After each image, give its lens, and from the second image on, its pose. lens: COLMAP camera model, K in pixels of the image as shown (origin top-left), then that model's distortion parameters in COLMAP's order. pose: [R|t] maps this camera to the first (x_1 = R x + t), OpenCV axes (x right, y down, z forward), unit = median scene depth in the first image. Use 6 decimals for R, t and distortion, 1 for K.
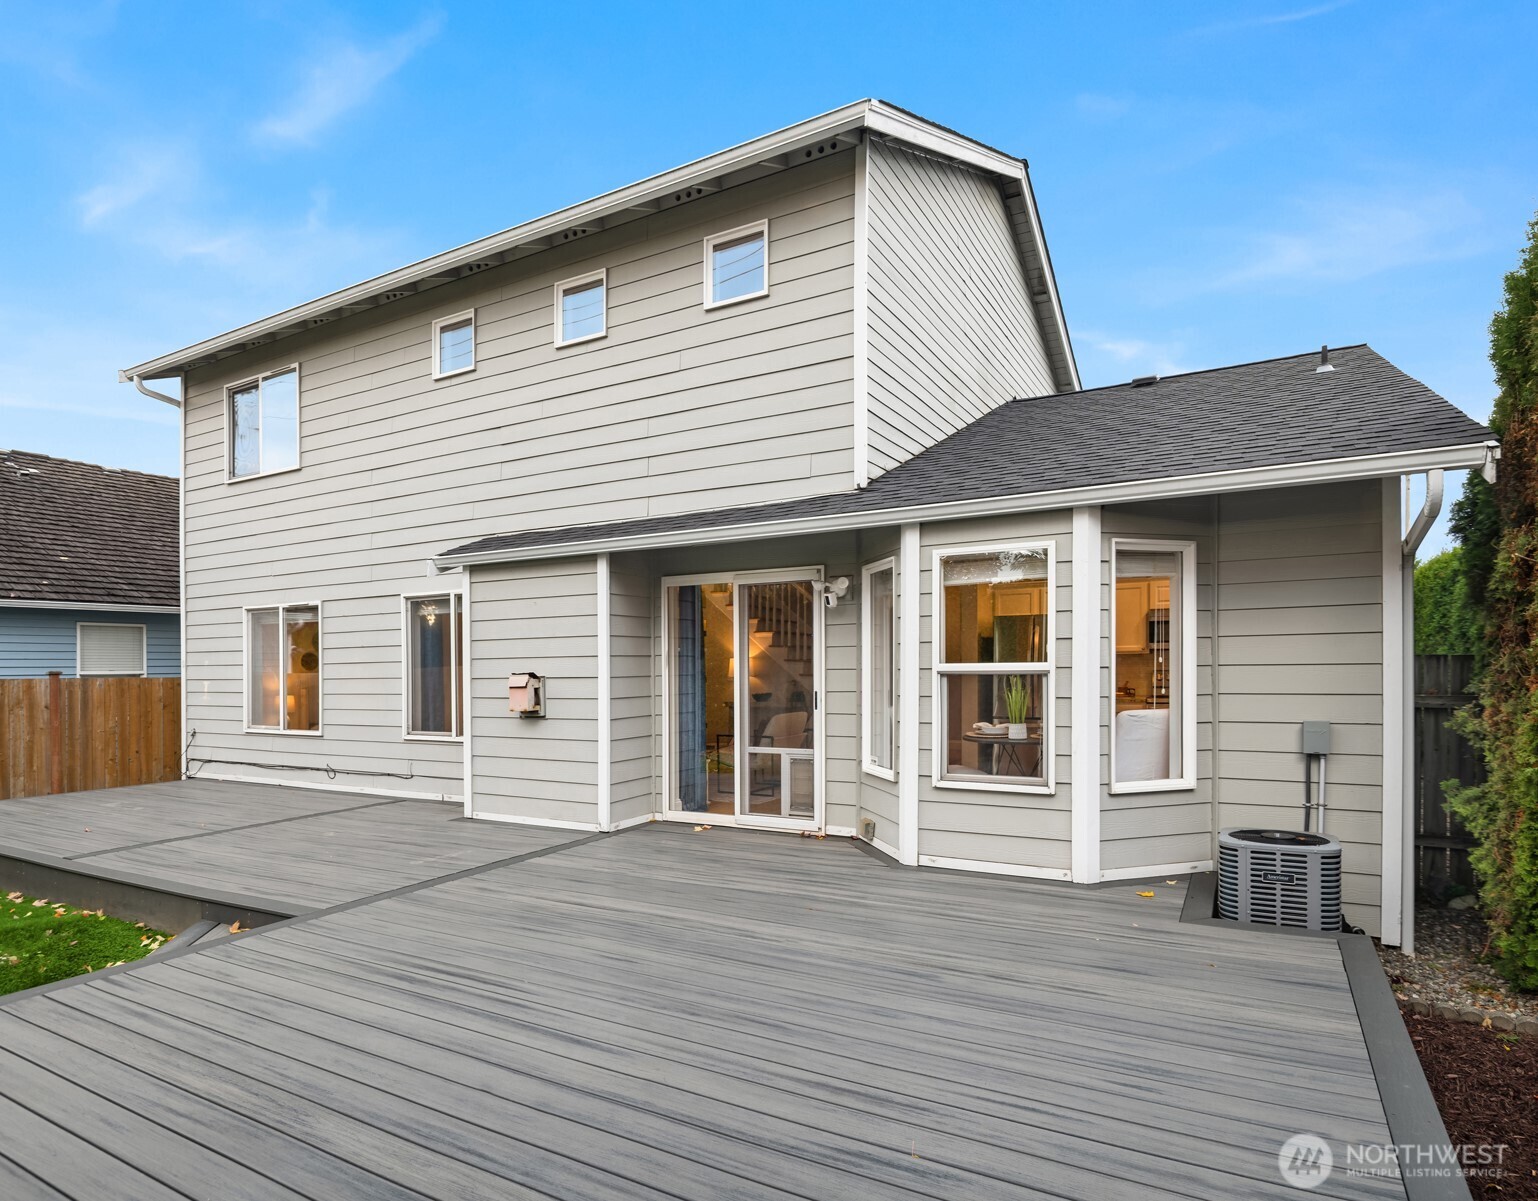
lens RADIAL K [[849.6, 0, 768.5], [0, 849.6, 690.9], [0, 0, 1]] dist [0.001636, 0.000842]
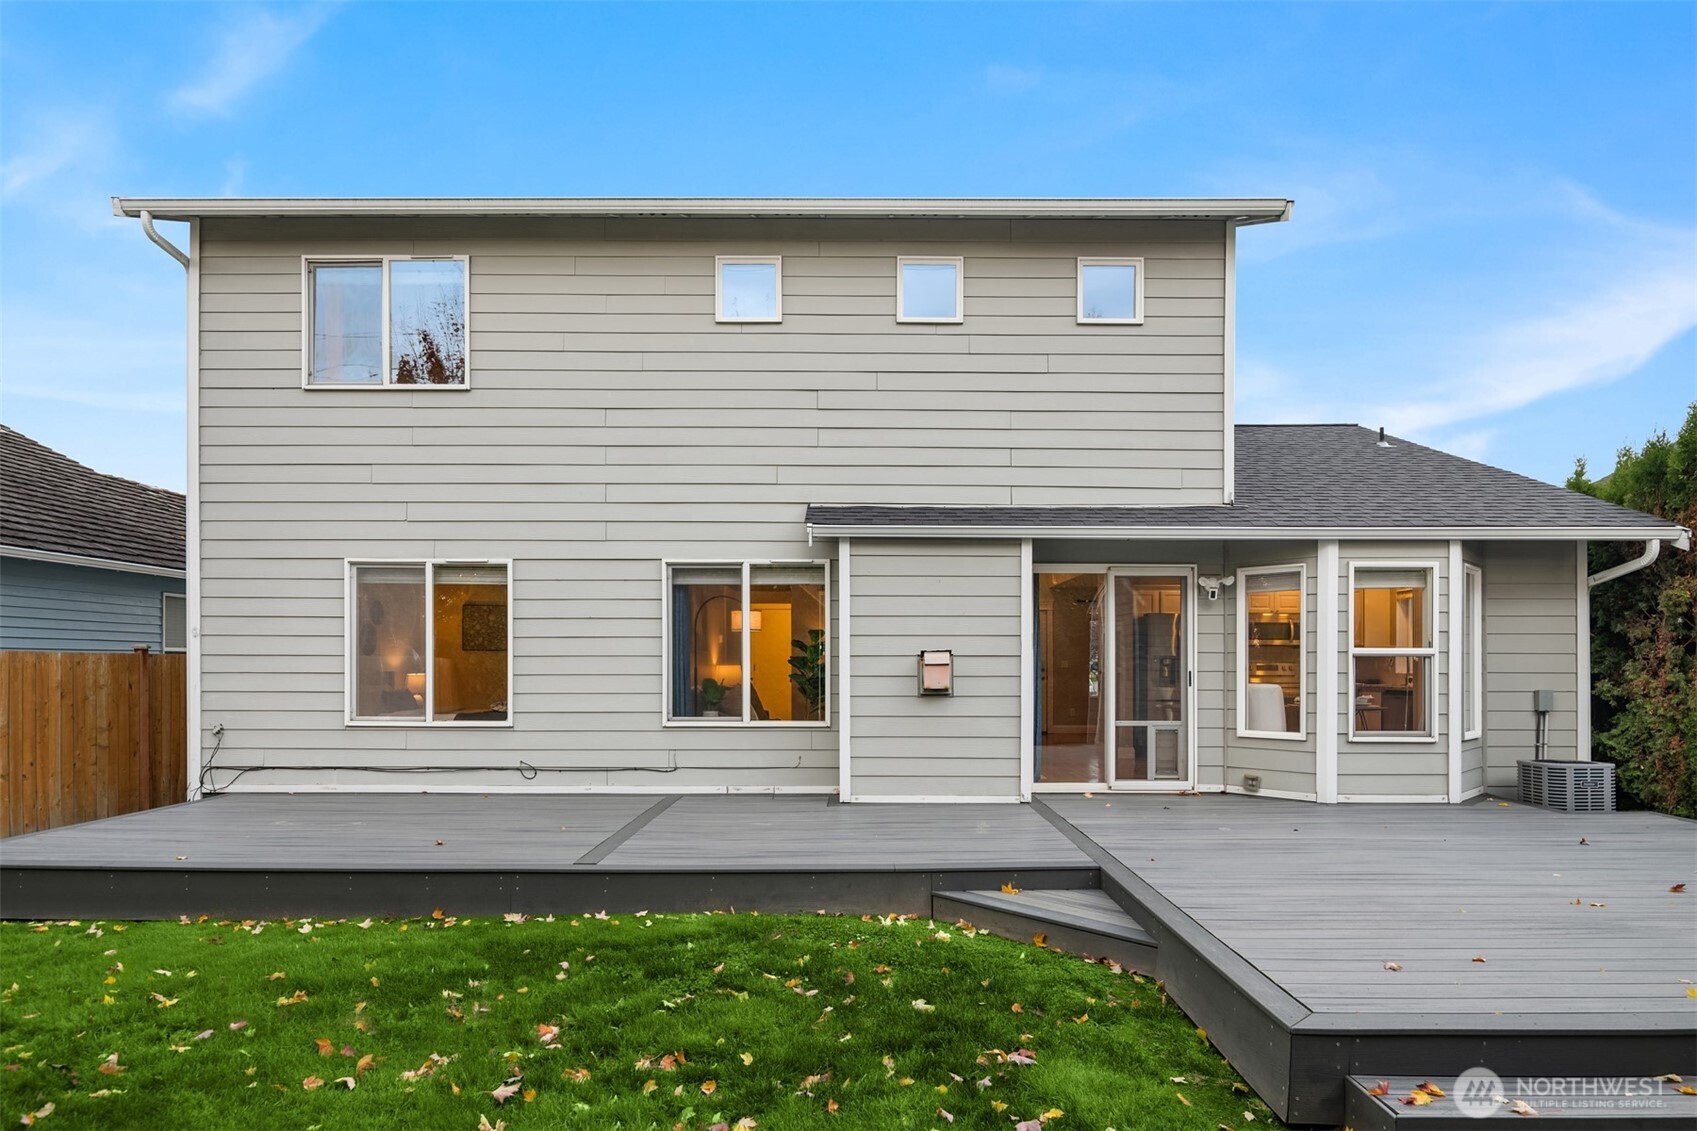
lens RADIAL K [[957.3, 0, 852.8], [0, 957.3, 697.1], [0, 0, 1]] dist [-0.001002, -0.001171]
pose [[0.871157, 0.000104, 0.491005, -0.963891], [0.000405, 0.999999, -0.000931, 0.036160], [-0.491005, 0.001010, 0.871156, 0.070825]]
